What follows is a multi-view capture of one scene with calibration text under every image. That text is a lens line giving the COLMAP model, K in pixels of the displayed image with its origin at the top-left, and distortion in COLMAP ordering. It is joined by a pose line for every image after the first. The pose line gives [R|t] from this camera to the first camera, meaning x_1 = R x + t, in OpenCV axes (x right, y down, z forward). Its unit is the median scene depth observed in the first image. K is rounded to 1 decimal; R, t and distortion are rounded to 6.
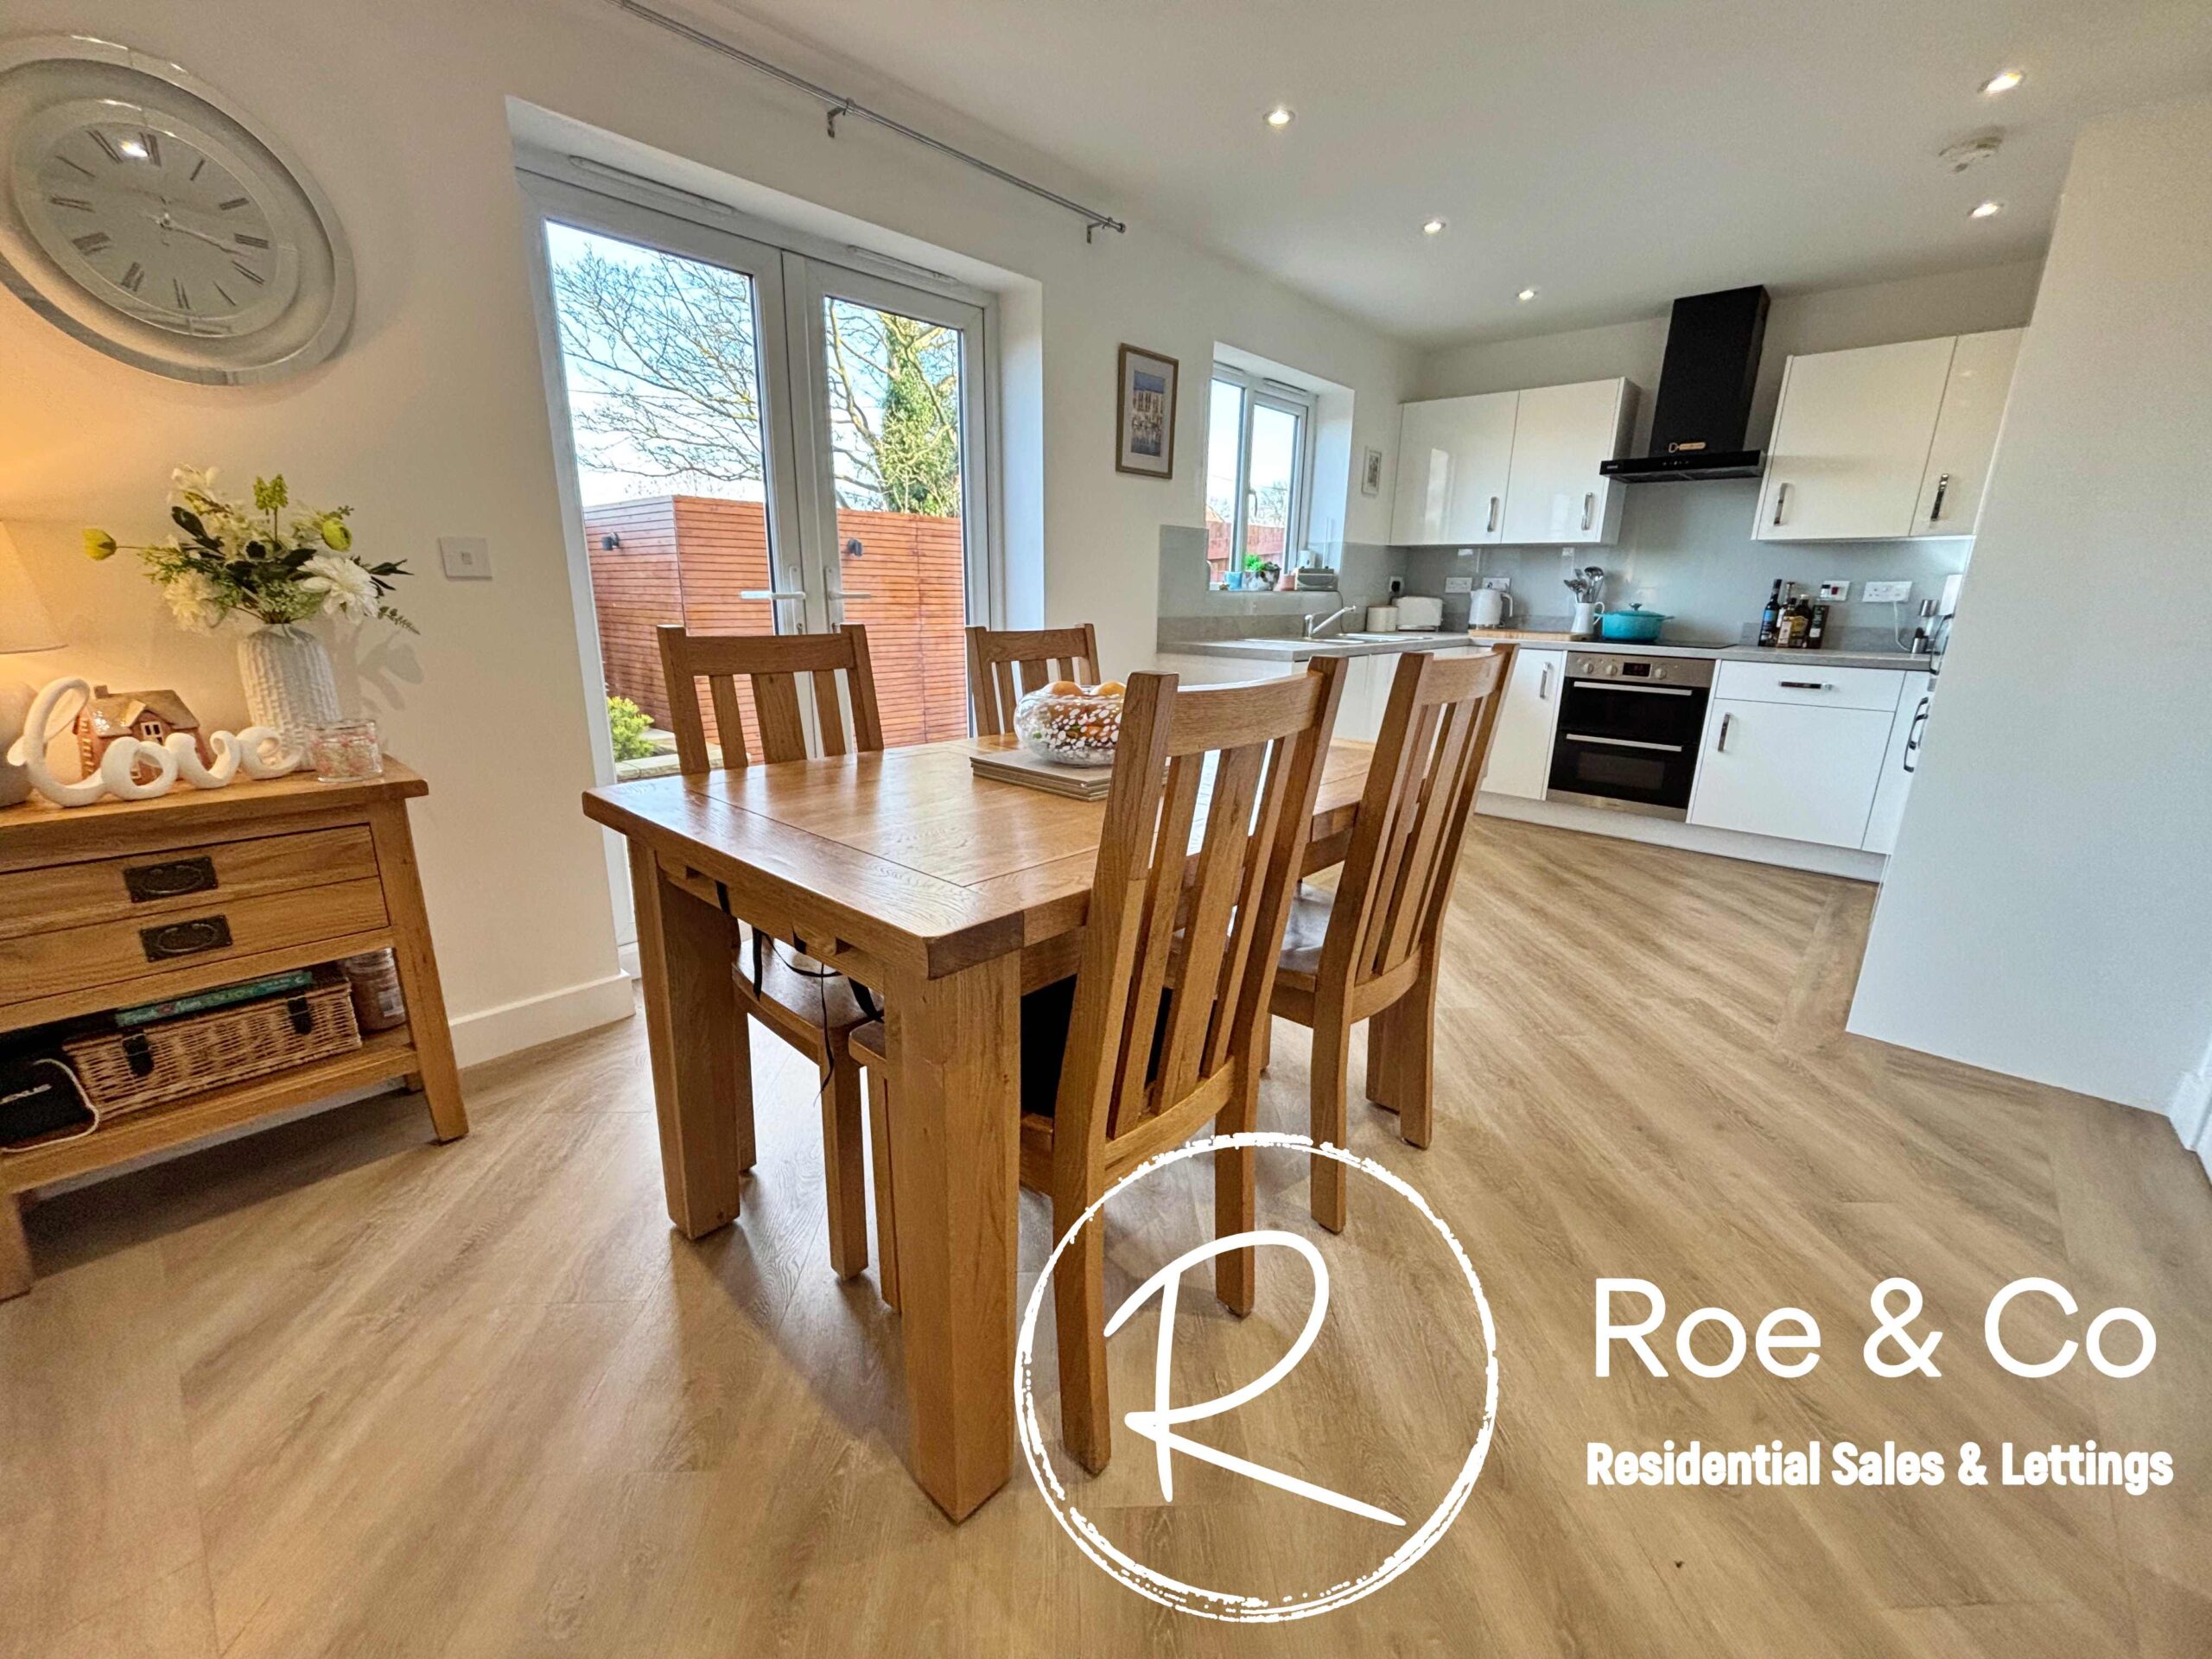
lens RADIAL K [[894.9, 0, 1108.1], [0, 894.9, 831.2], [0, 0, 1]] dist [-0.008617, 0.003914]
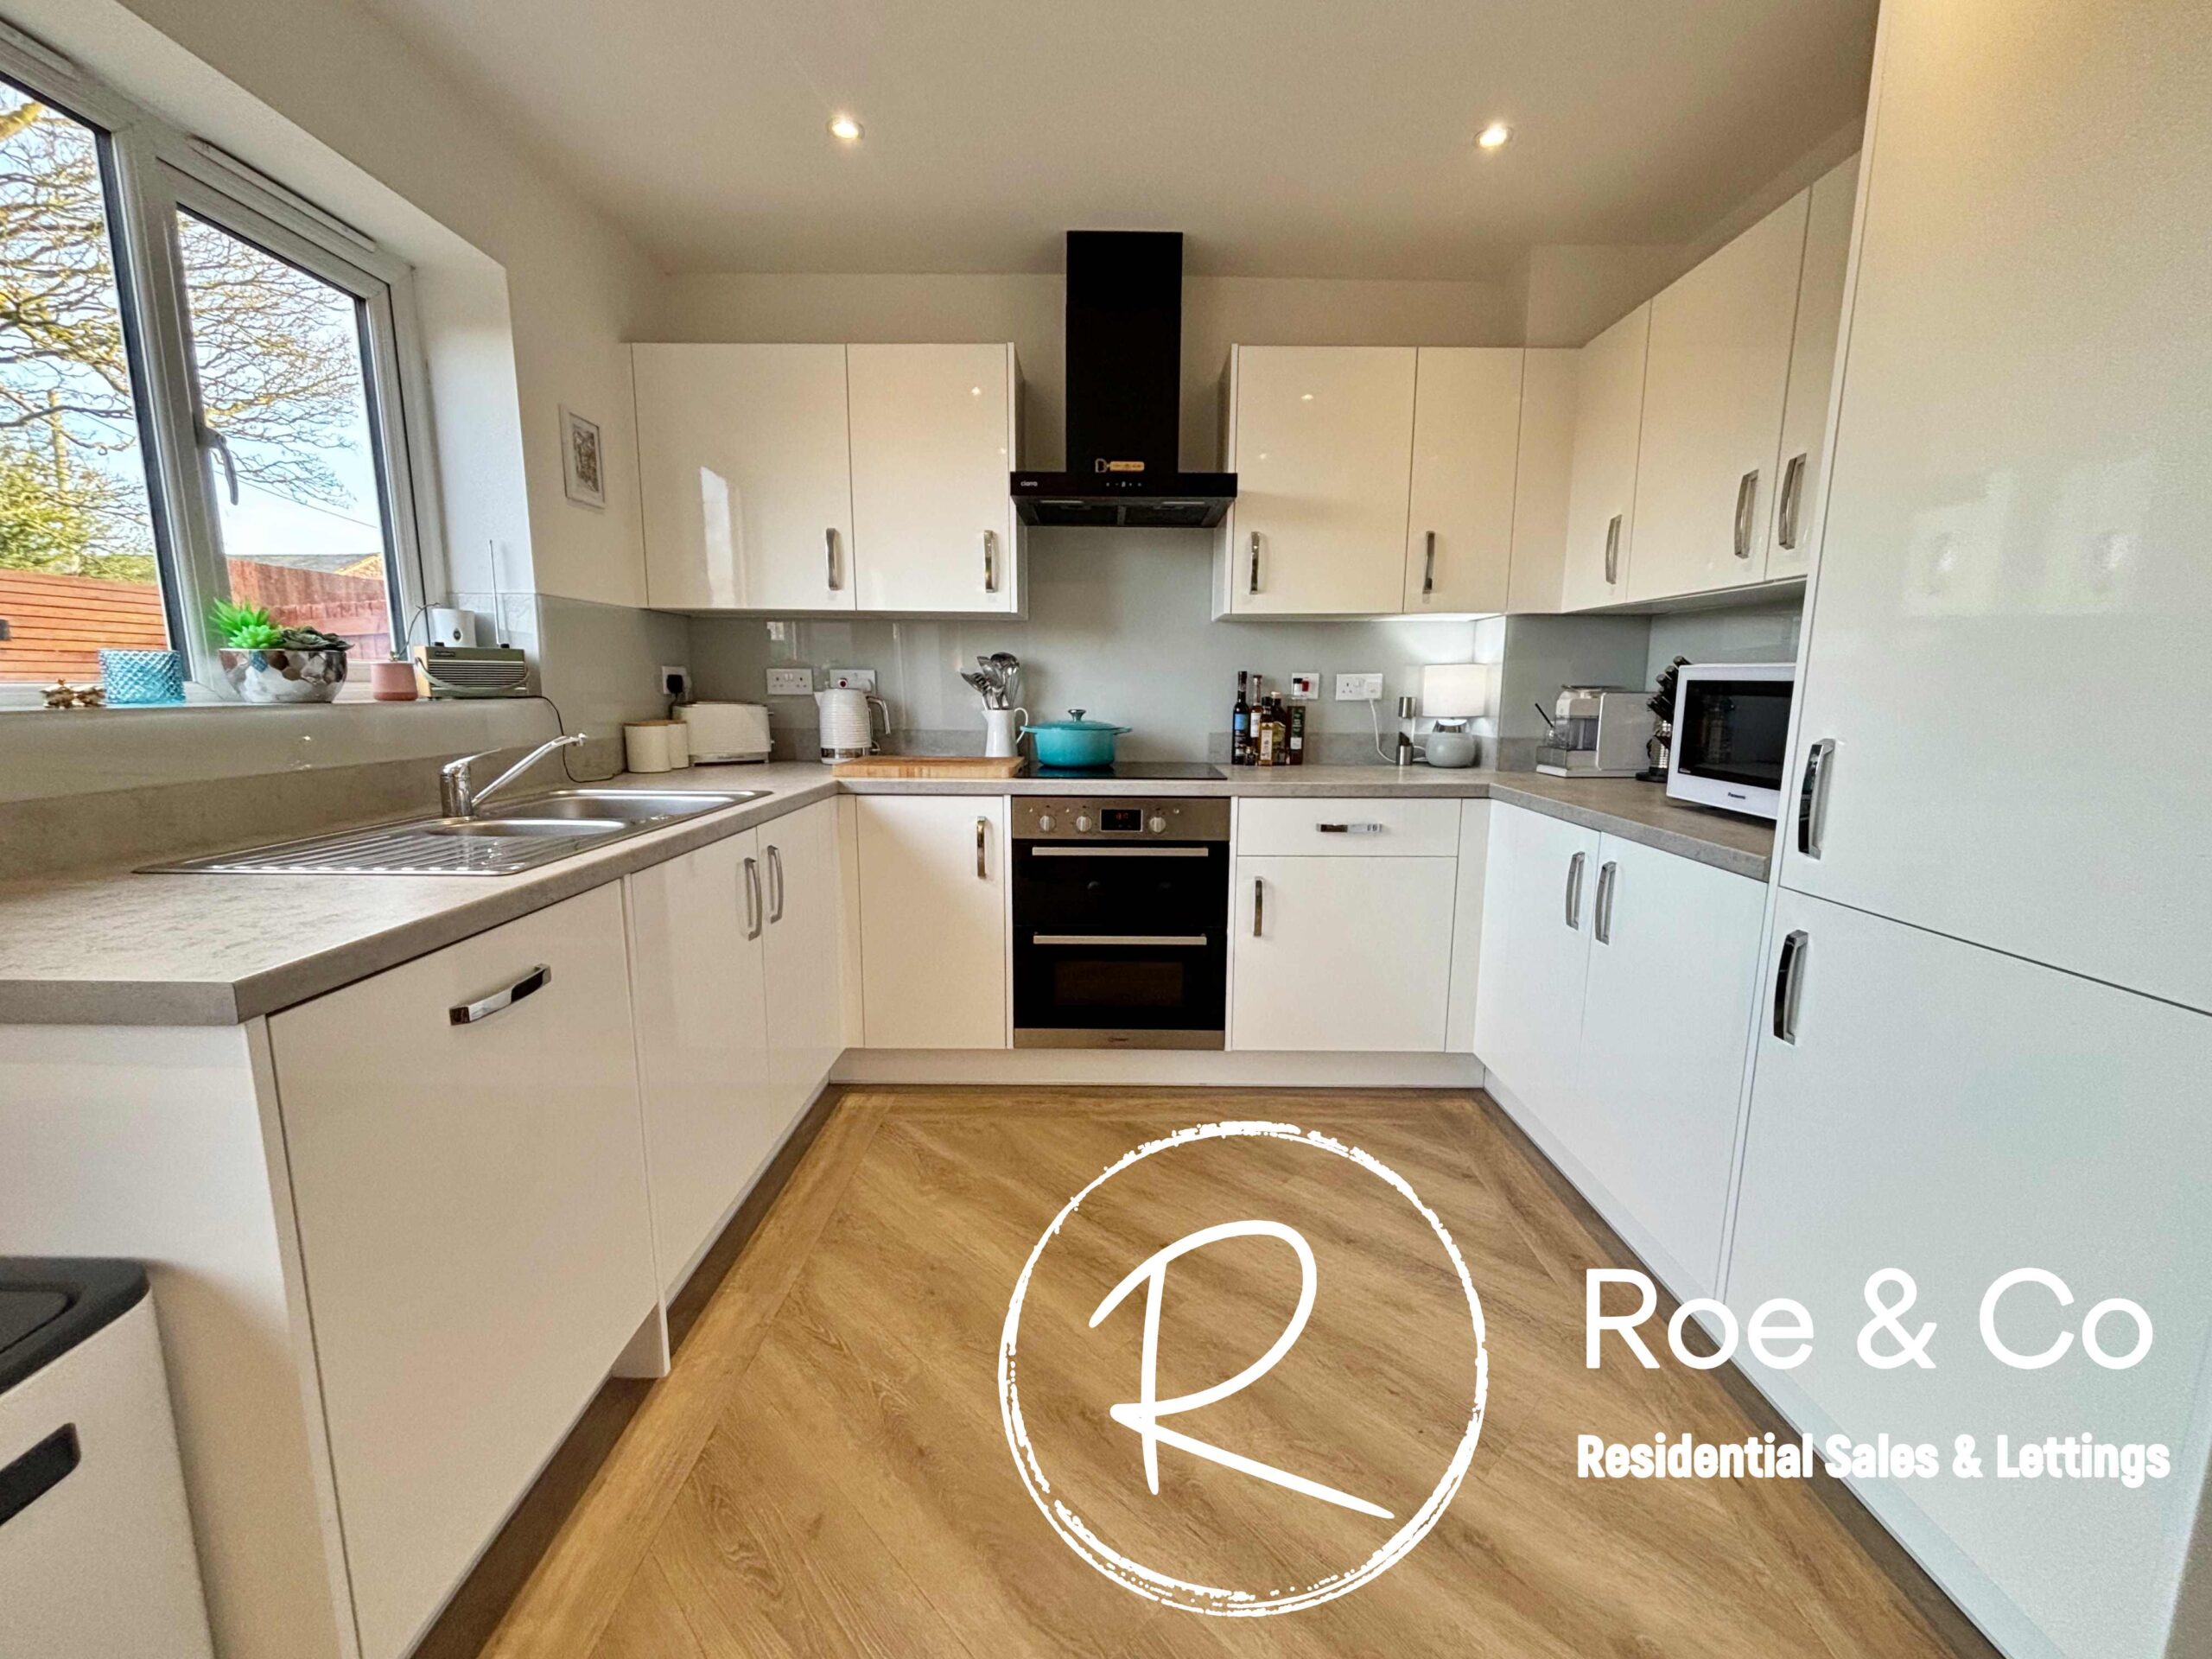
lens RADIAL K [[894.9, 0, 1107.9], [0, 894.9, 846.2], [0, 0, 1]] dist [-0.008617, 0.003914]
pose [[0.739730, -0.128333, 0.660552, 0.184782], [0.182703, 0.983074, -0.013610, -0.155484], [-0.647625, 0.130753, 0.750657, 0.553040]]
